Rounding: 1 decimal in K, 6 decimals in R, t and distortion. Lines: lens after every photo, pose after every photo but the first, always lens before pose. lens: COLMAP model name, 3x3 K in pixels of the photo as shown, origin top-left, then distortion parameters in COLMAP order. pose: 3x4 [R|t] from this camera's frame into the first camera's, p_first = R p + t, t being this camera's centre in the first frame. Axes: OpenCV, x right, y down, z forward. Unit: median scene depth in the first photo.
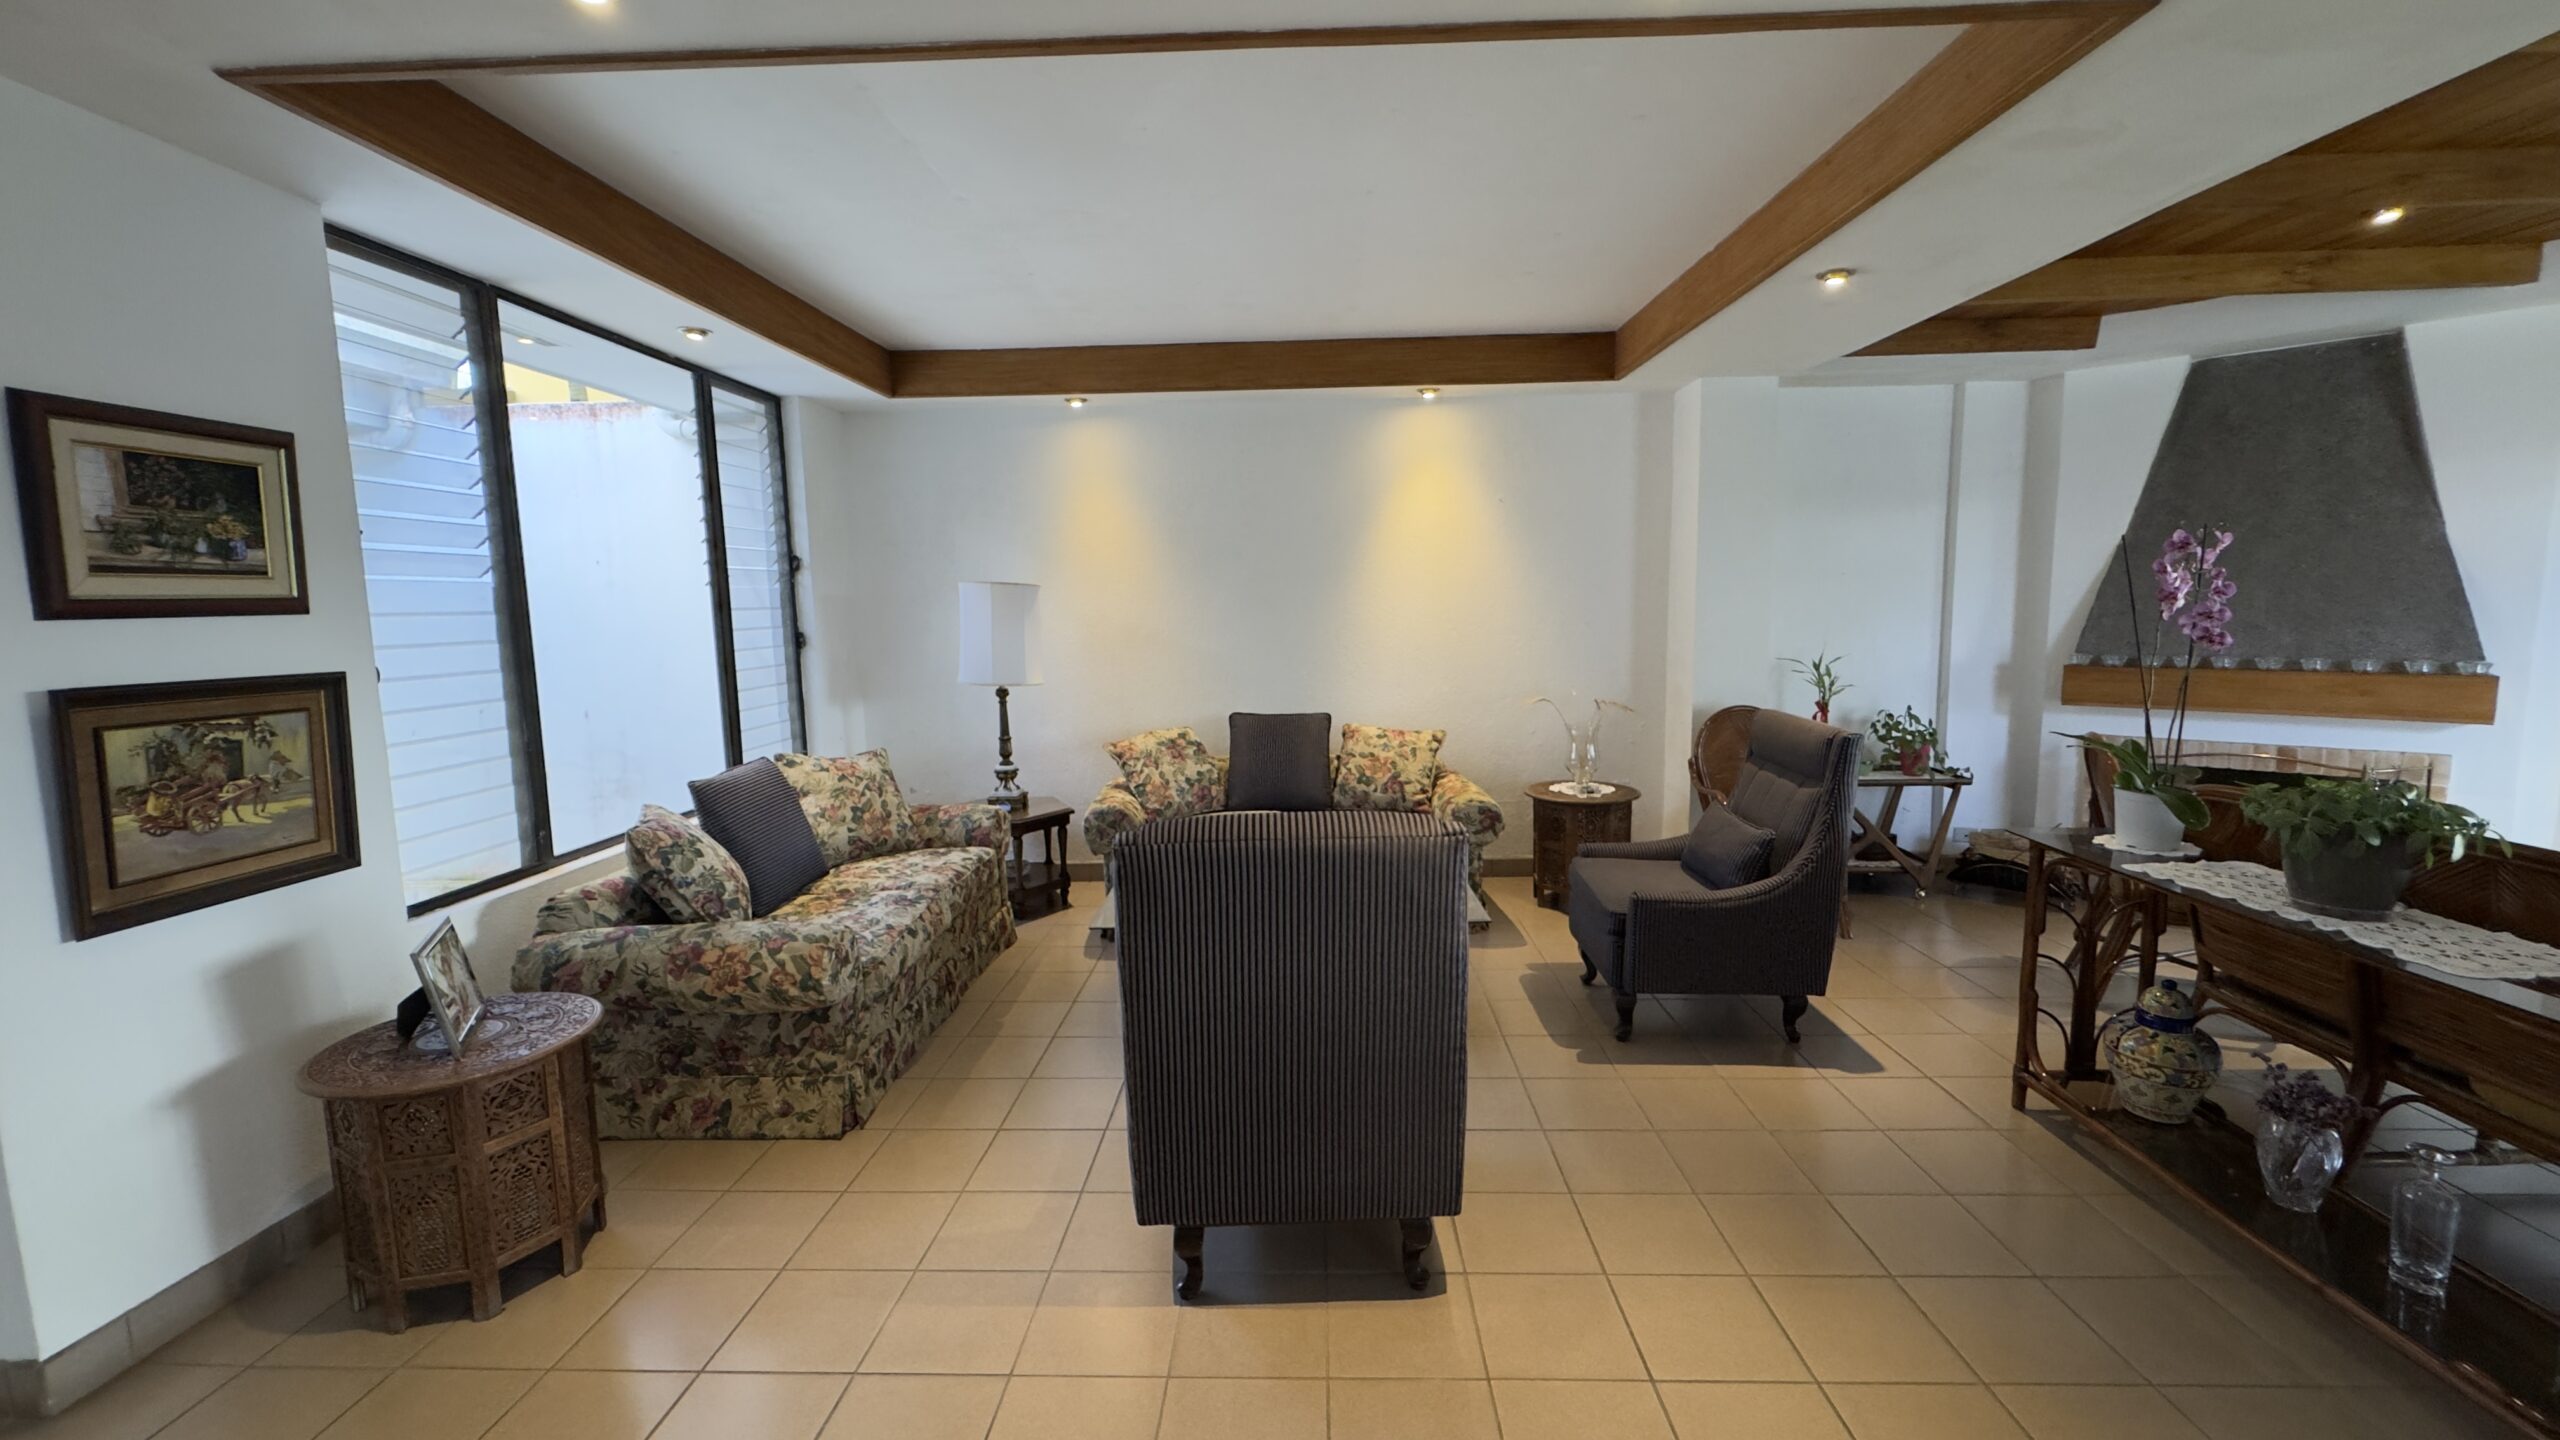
lens RADIAL K [[1015.8, 0, 1280.0], [0, 1015.8, 720.0], [0, 0, 1]] dist [-0.000948, -0.000034]
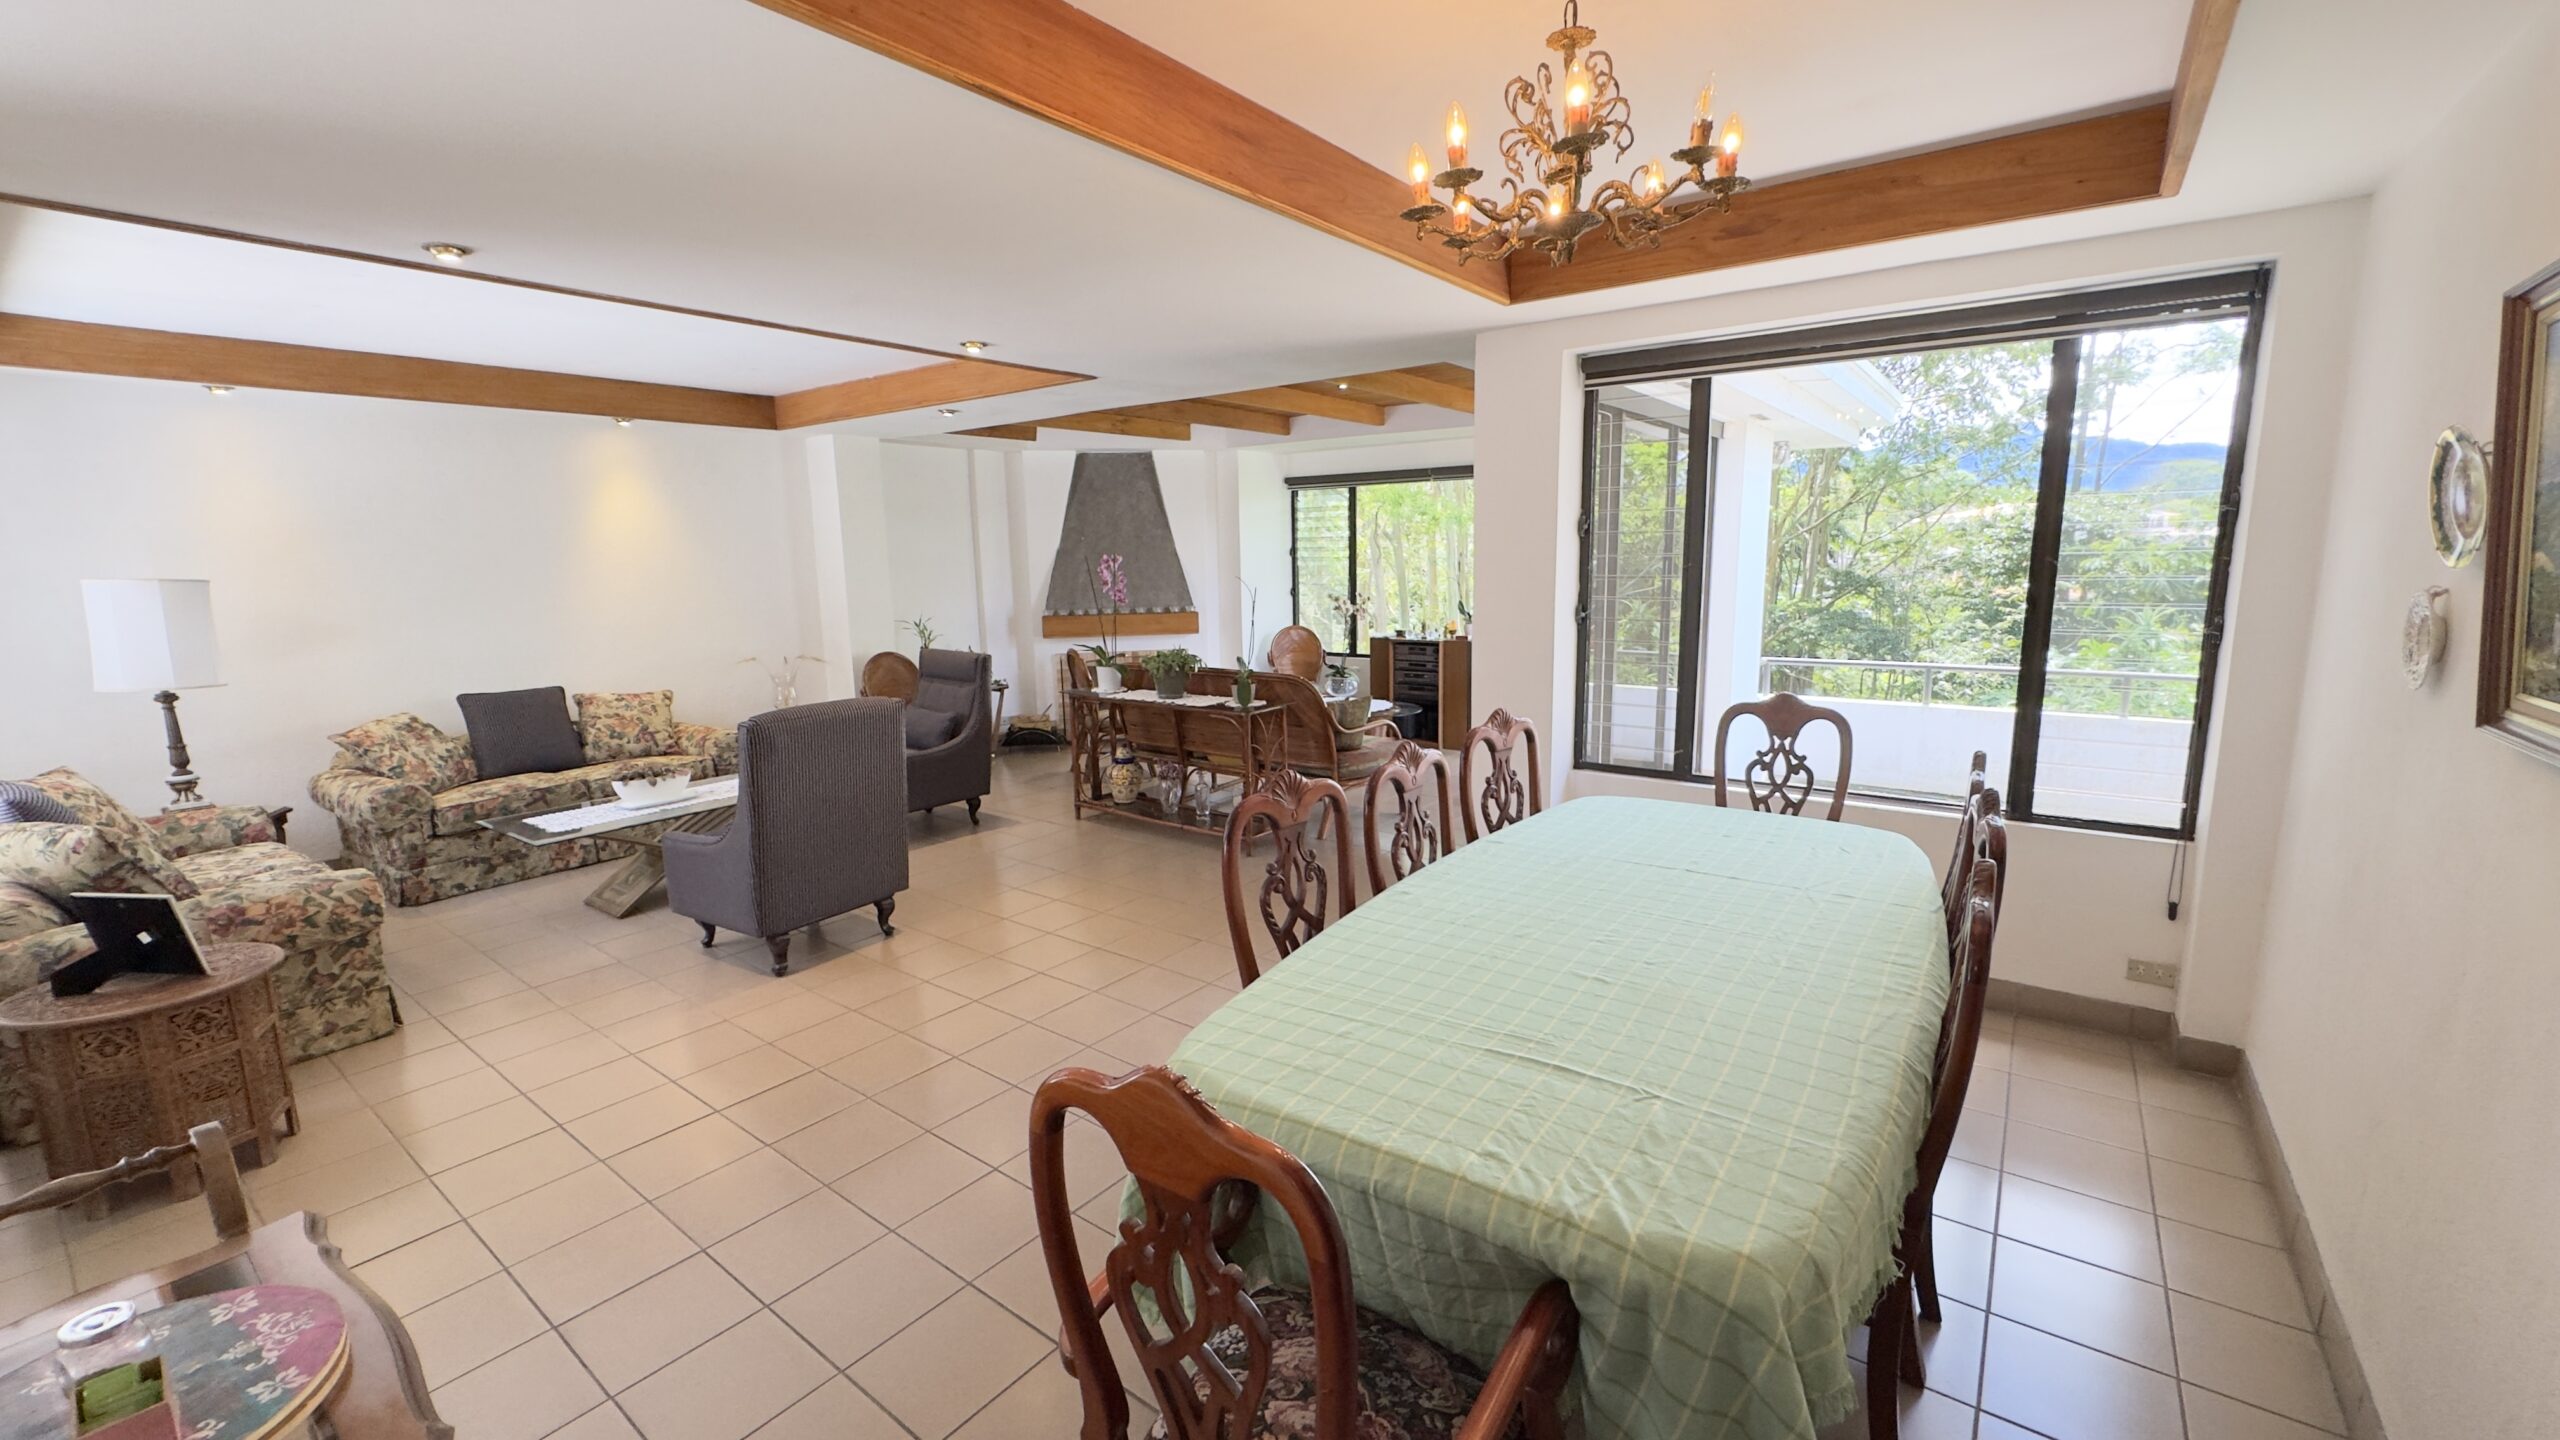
lens RADIAL K [[1015.8, 0, 1280.0], [0, 1015.8, 720.0], [0, 0, 1]] dist [-0.000948, -0.000034]
pose [[0.573361, -0.127161, 0.809375, -0.649712], [0.102871, 0.991238, 0.082859, 0.031033], [-0.812819, 0.035753, 0.581418, -0.533073]]
